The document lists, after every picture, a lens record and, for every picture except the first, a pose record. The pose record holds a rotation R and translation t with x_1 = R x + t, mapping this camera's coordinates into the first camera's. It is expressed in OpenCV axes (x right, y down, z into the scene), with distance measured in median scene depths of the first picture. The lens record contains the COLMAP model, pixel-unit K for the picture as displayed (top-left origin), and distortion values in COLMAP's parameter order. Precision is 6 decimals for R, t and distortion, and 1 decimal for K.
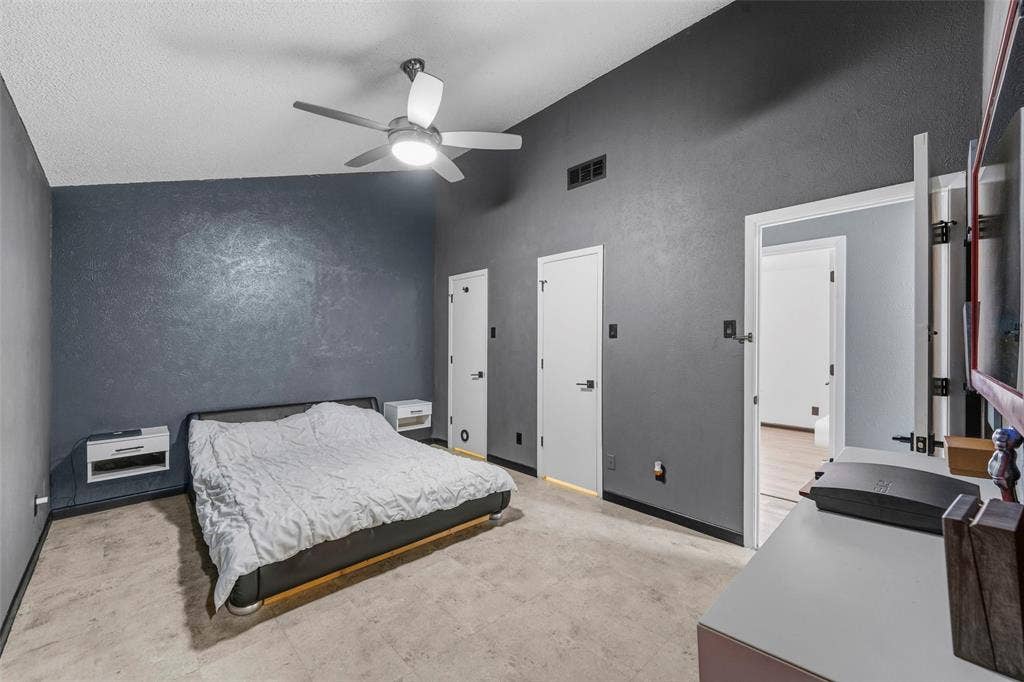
lens RADIAL K [[408.8, 0, 507.1], [0, 408.8, 342.1], [0, 0, 1]] dist [-0.001046, -0.000006]
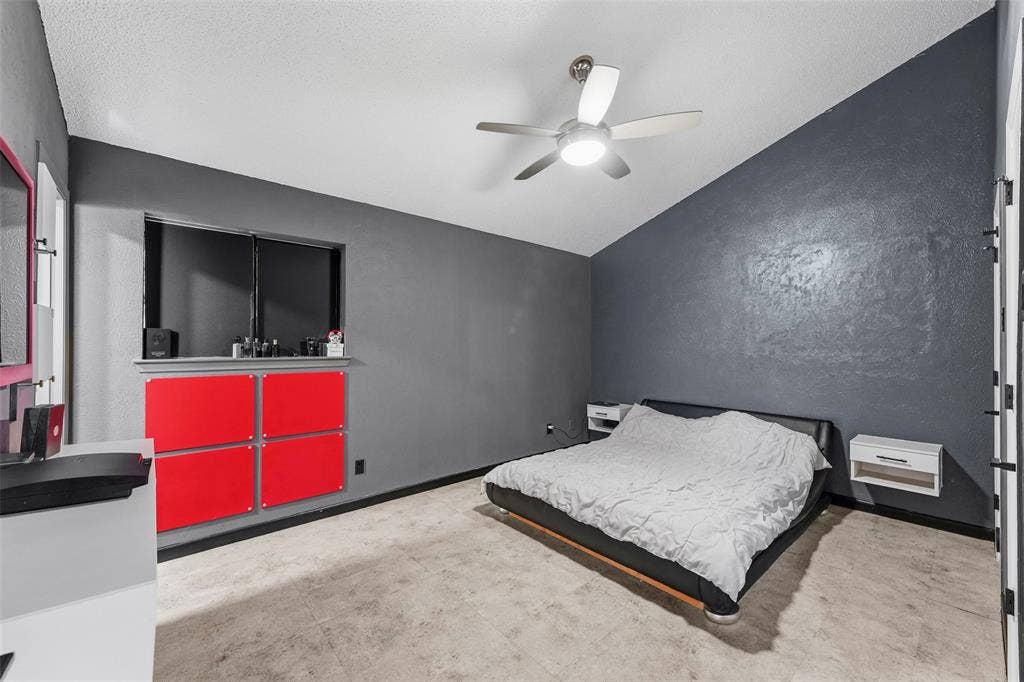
lens RADIAL K [[408.8, 0, 507.0], [0, 408.8, 343.8], [0, 0, 1]] dist [-0.001046, -0.000006]
pose [[-0.055059, -0.007874, -0.998452, 0.732546], [0.000411, 0.999969, -0.007909, 0.007791], [0.998483, -0.000846, -0.055054, 0.826931]]
